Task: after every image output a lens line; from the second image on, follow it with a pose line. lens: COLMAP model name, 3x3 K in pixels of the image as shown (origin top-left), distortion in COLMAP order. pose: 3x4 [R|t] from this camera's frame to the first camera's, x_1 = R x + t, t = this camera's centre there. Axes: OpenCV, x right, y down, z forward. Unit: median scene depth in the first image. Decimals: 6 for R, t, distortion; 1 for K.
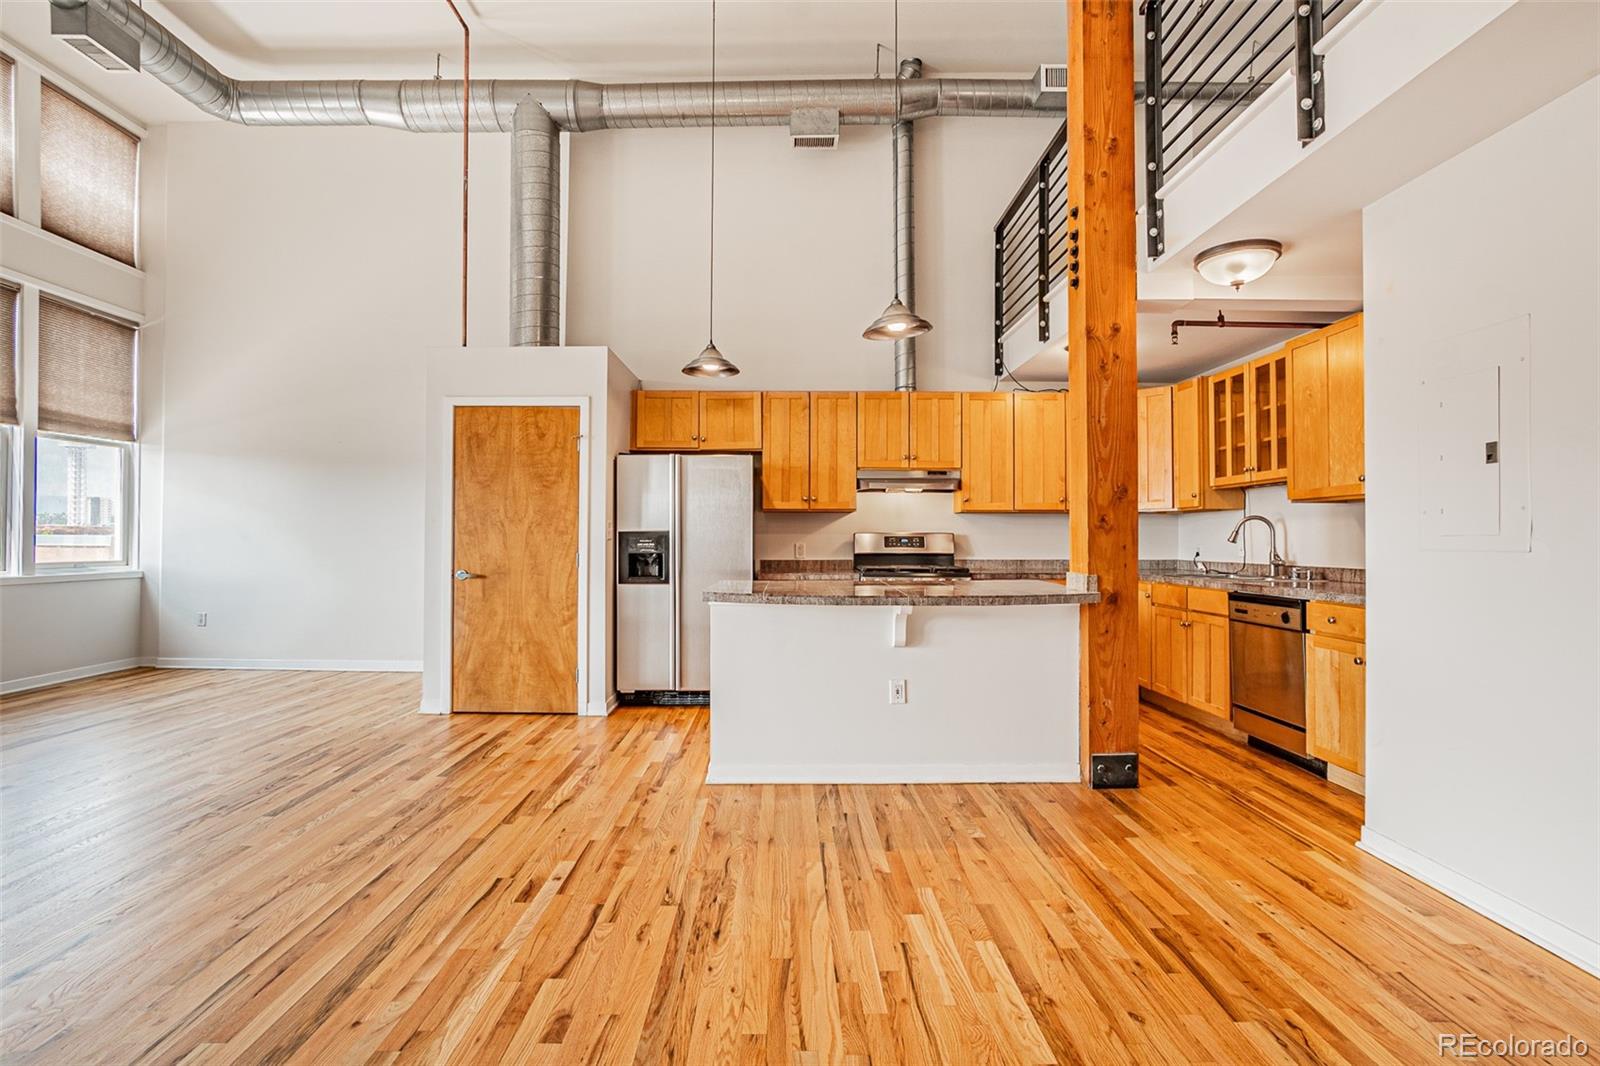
lens RADIAL K [[791.5, 0, 789.9], [0, 791.5, 530.3], [0, 0, 1]] dist [-0.044278, 0.026234]
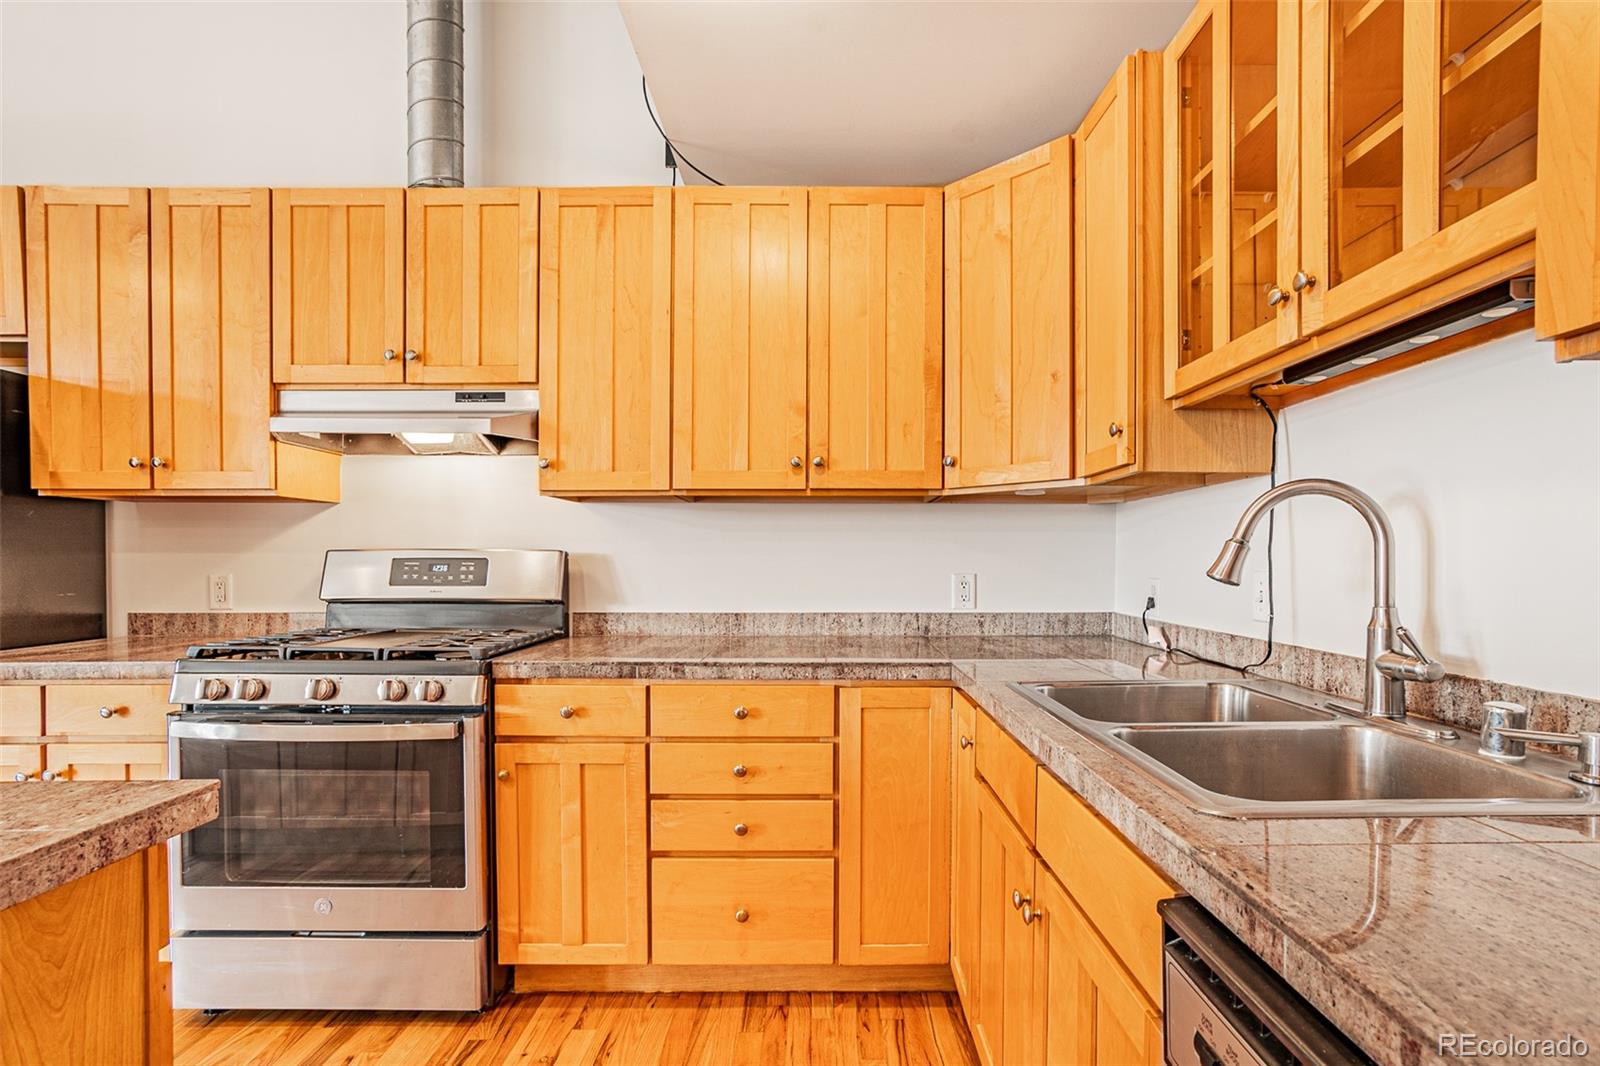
lens RADIAL K [[790.5, 0, 840.4], [0, 790.5, 561.0], [0, 0, 1]] dist [-0.046642, 0.027109]
pose [[0.999737, -0.001458, 0.022887, 0.397259], [0.001109, 0.999883, 0.015281, 0.003507], [-0.022906, -0.015252, 0.999621, 0.684904]]
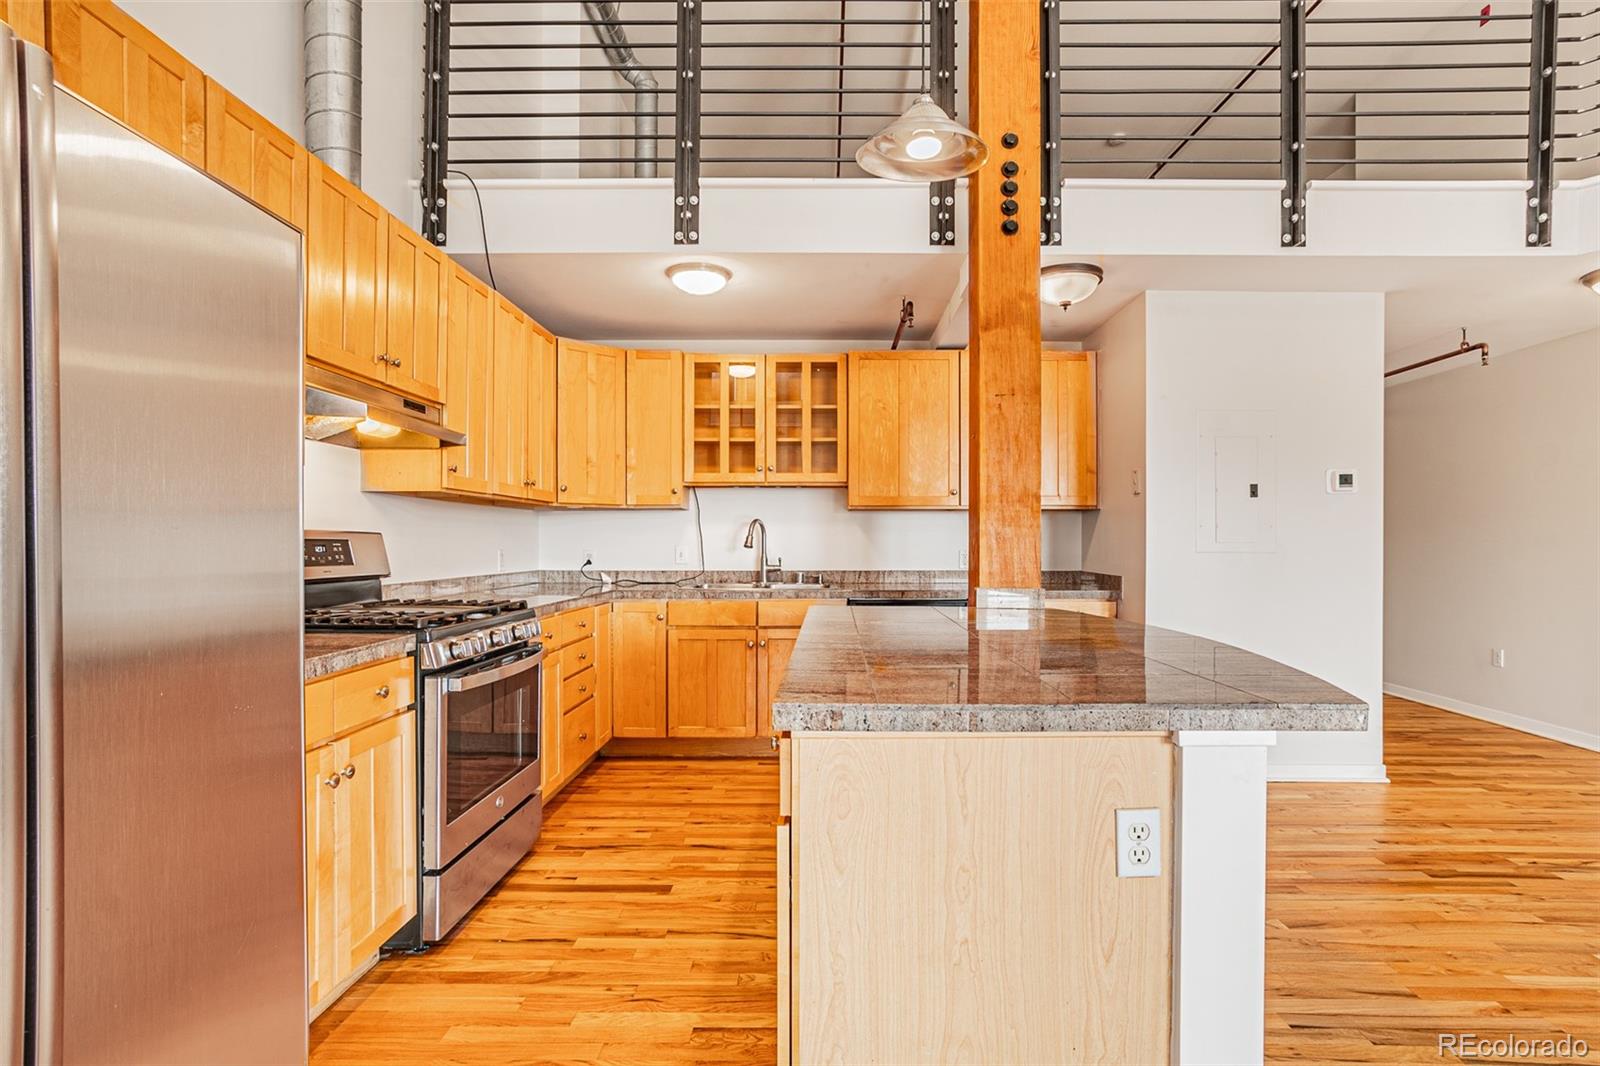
lens RADIAL K [[782.7, 0, 796.1], [0, 782.7, 540.6], [0, 0, 1]] dist [-0.048457, 0.025467]
pose [[0.016141, 0.001153, 0.999869, -0.312242], [-0.011029, 0.999939, -0.000975, 0.006654], [-0.999809, -0.011012, 0.016153, 0.860553]]
